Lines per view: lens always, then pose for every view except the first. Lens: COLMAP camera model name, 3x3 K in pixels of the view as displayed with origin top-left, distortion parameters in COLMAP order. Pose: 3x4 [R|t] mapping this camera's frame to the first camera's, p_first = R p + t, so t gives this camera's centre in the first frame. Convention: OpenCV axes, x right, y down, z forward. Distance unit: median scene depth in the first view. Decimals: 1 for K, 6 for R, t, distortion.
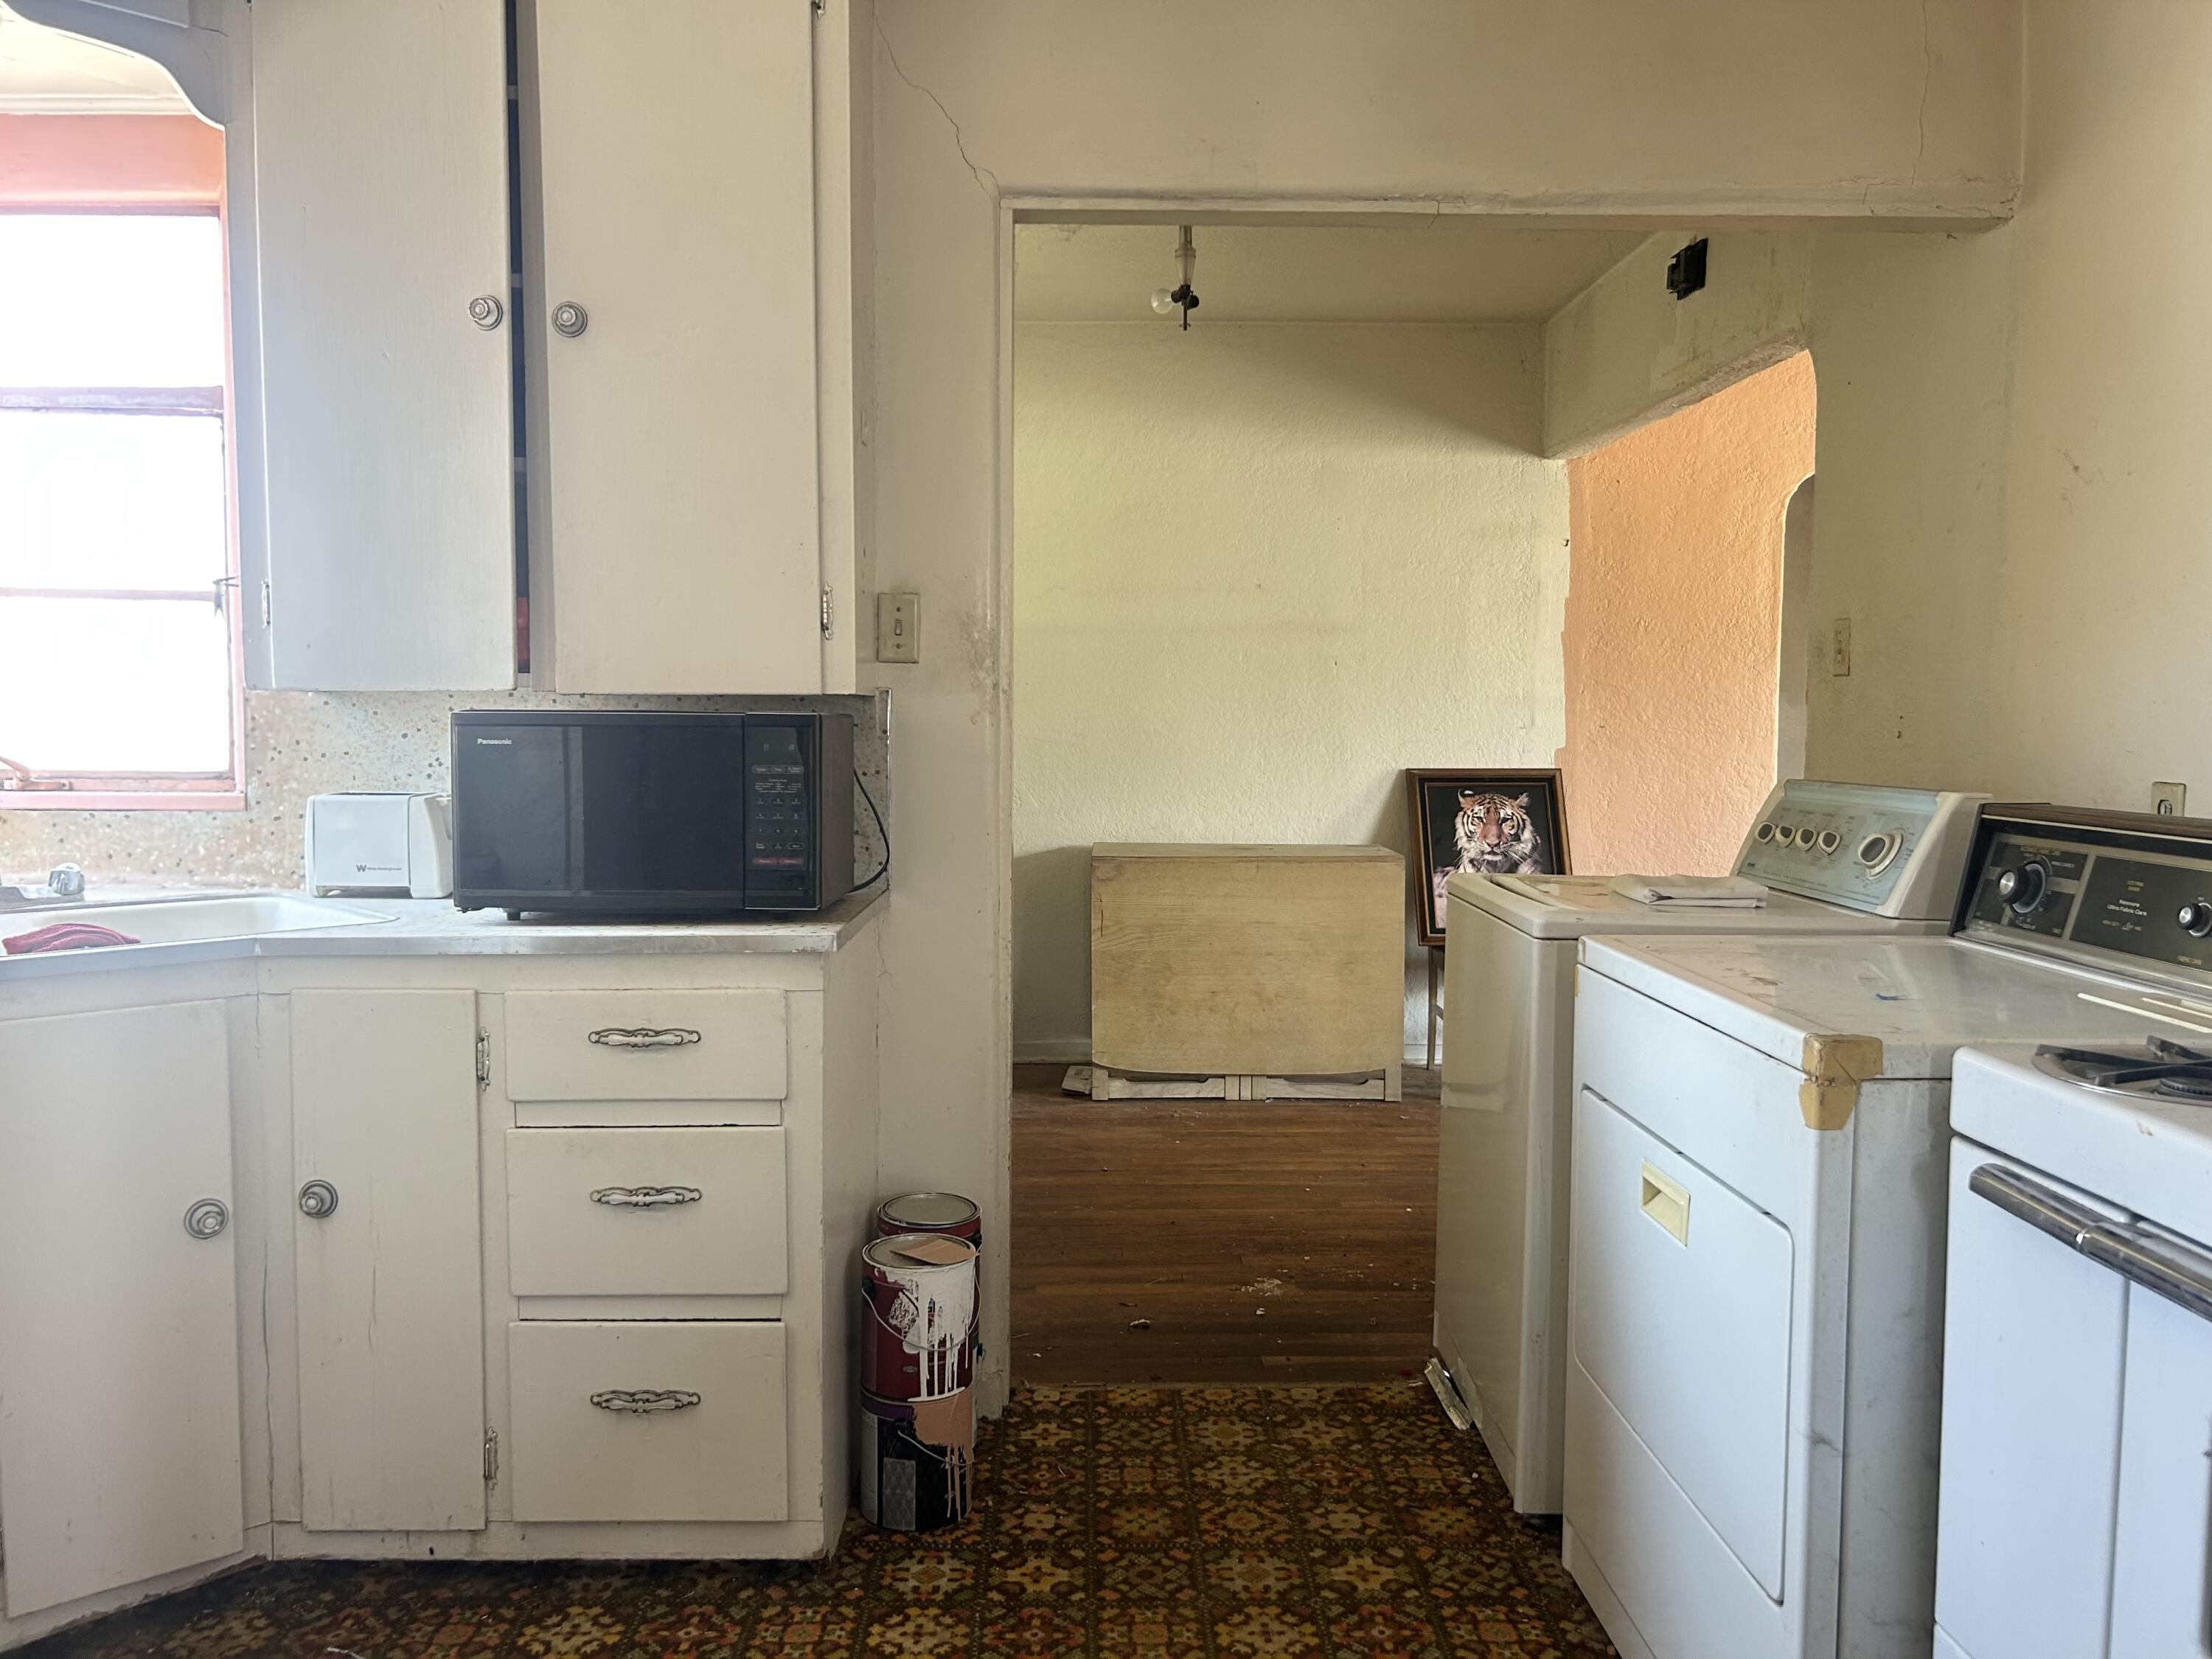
lens RADIAL K [[1657.5, 0, 1102.2], [0, 1657.5, 826.0], [0, 0, 1]] dist [0.031641, -0.051832]
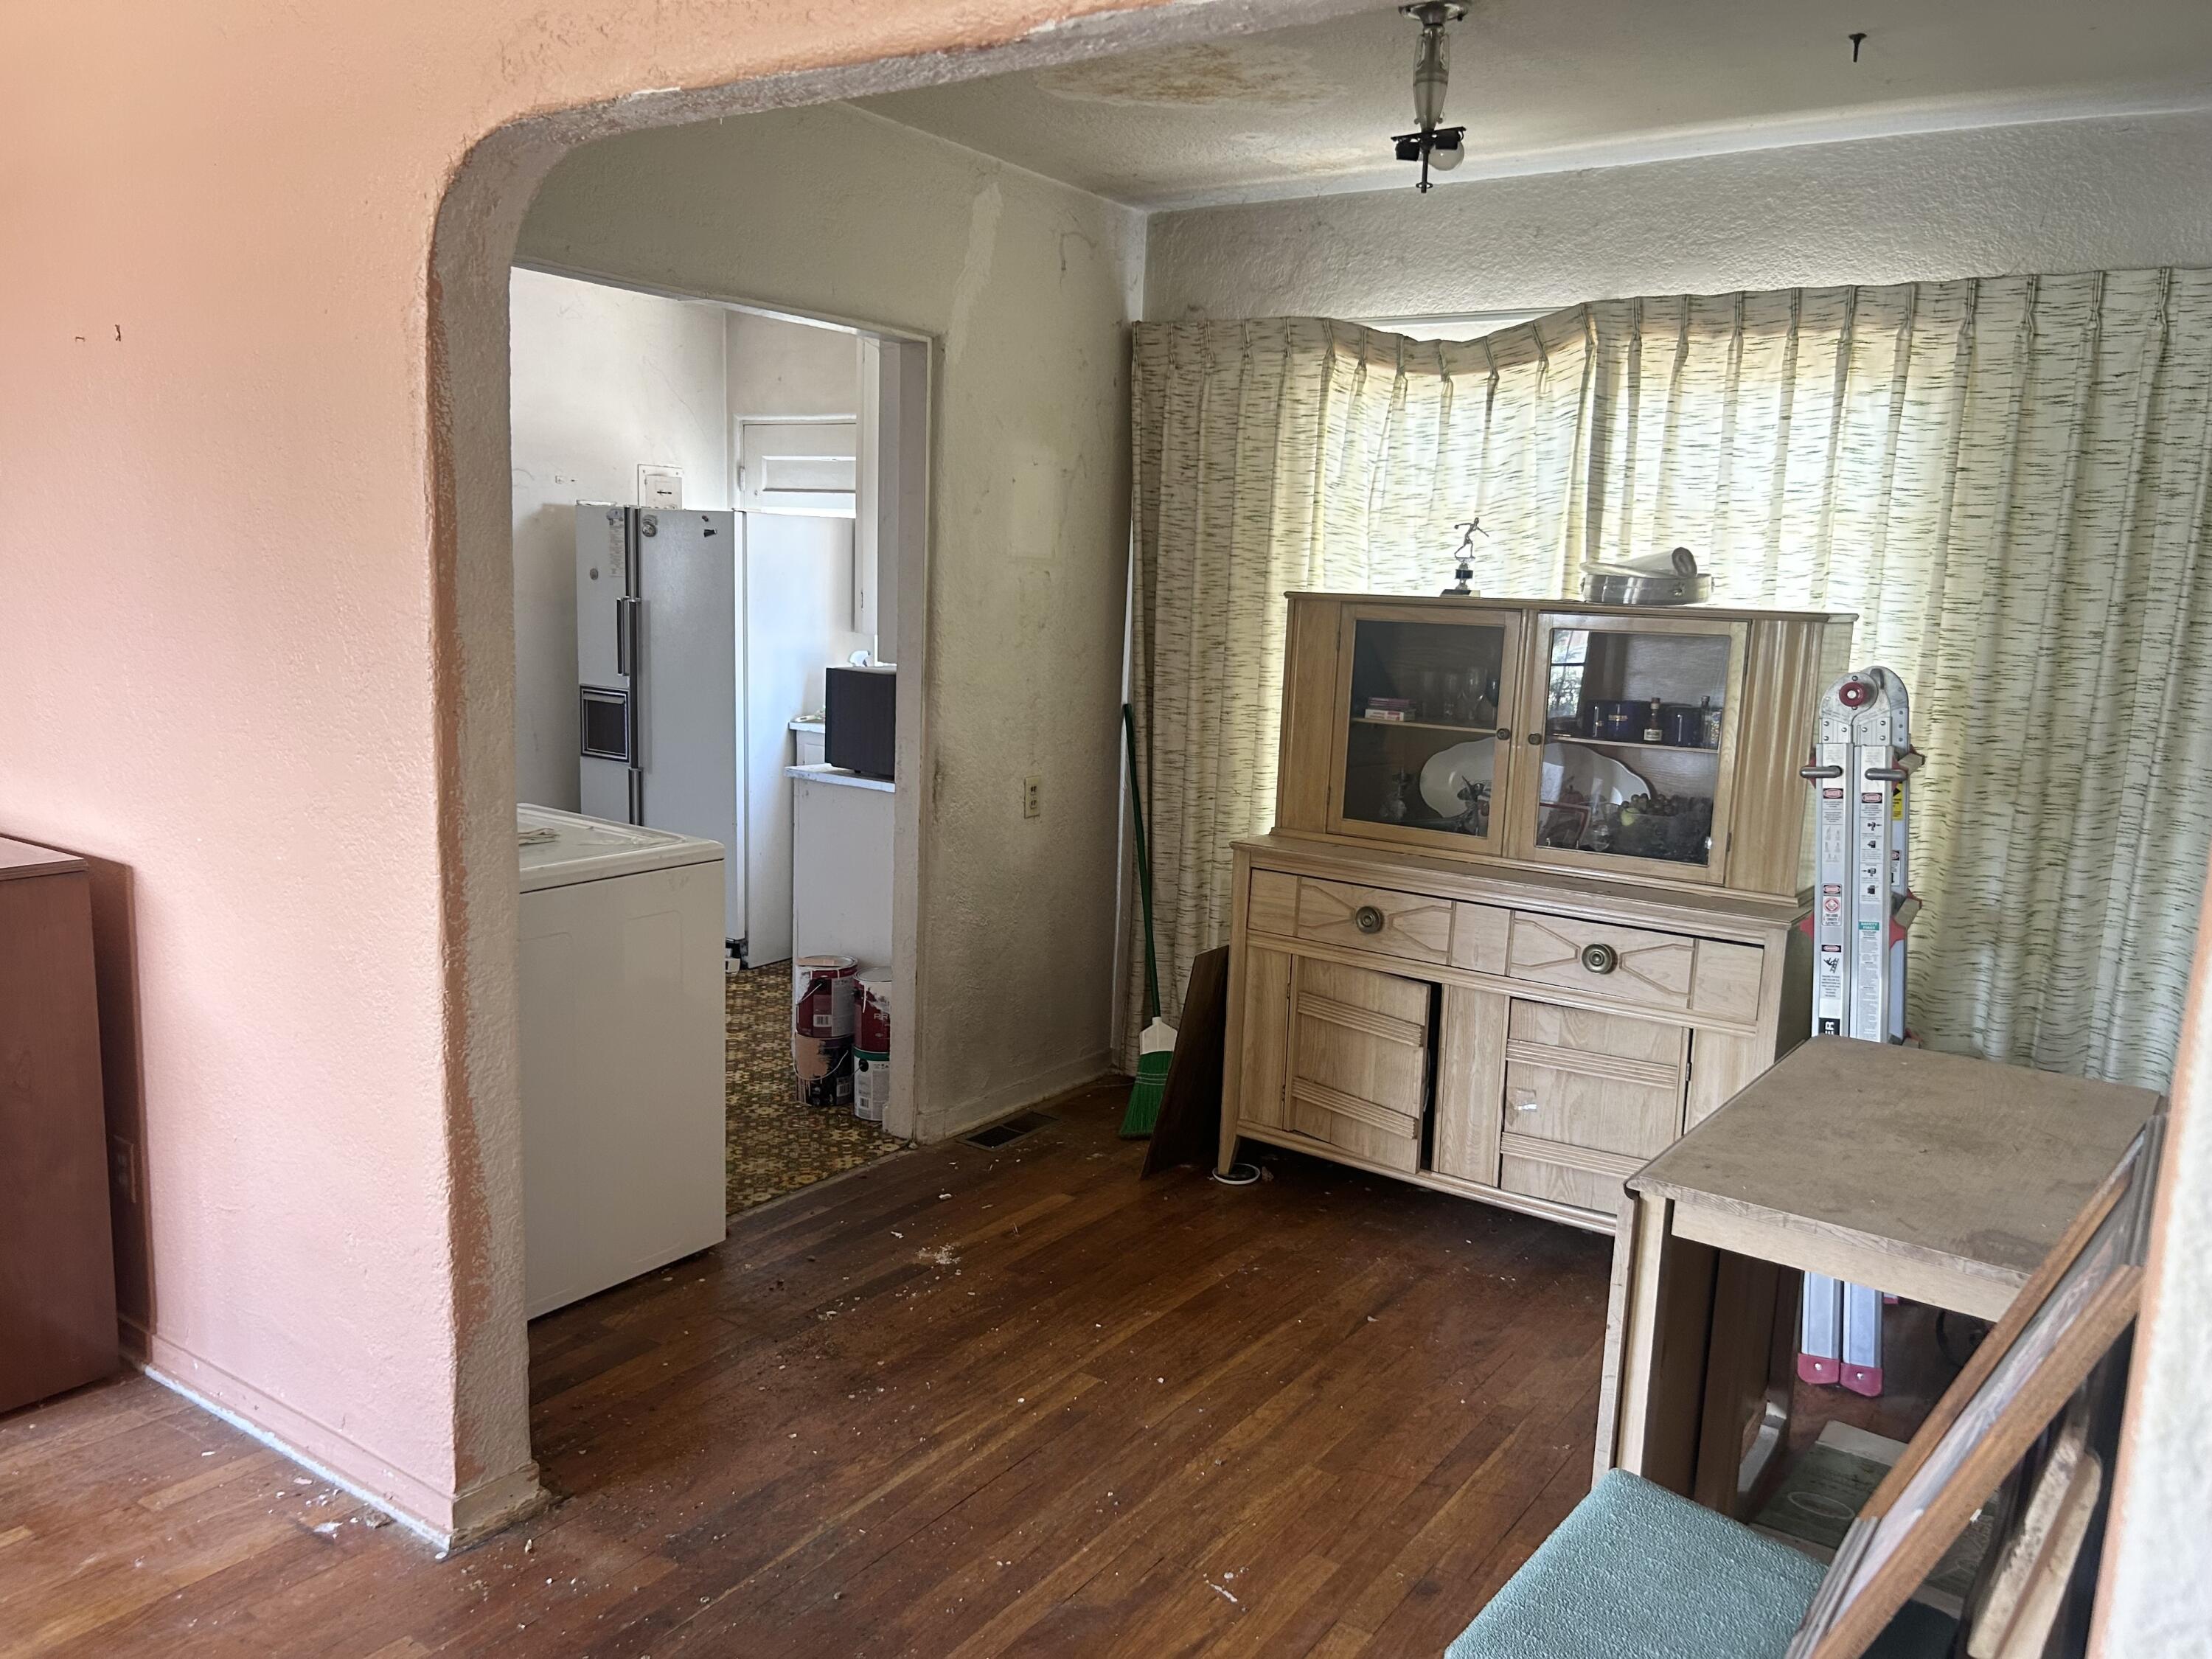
lens RADIAL K [[1657.5, 0, 1117.9], [0, 1657.5, 845.8], [0, 0, 1]] dist [0.031641, -0.051832]
pose [[-0.572801, 0.108597, -0.812469, 1.114565], [-0.092497, 0.976291, 0.195705, -0.254025], [0.814459, 0.187251, -0.549176, 2.086372]]
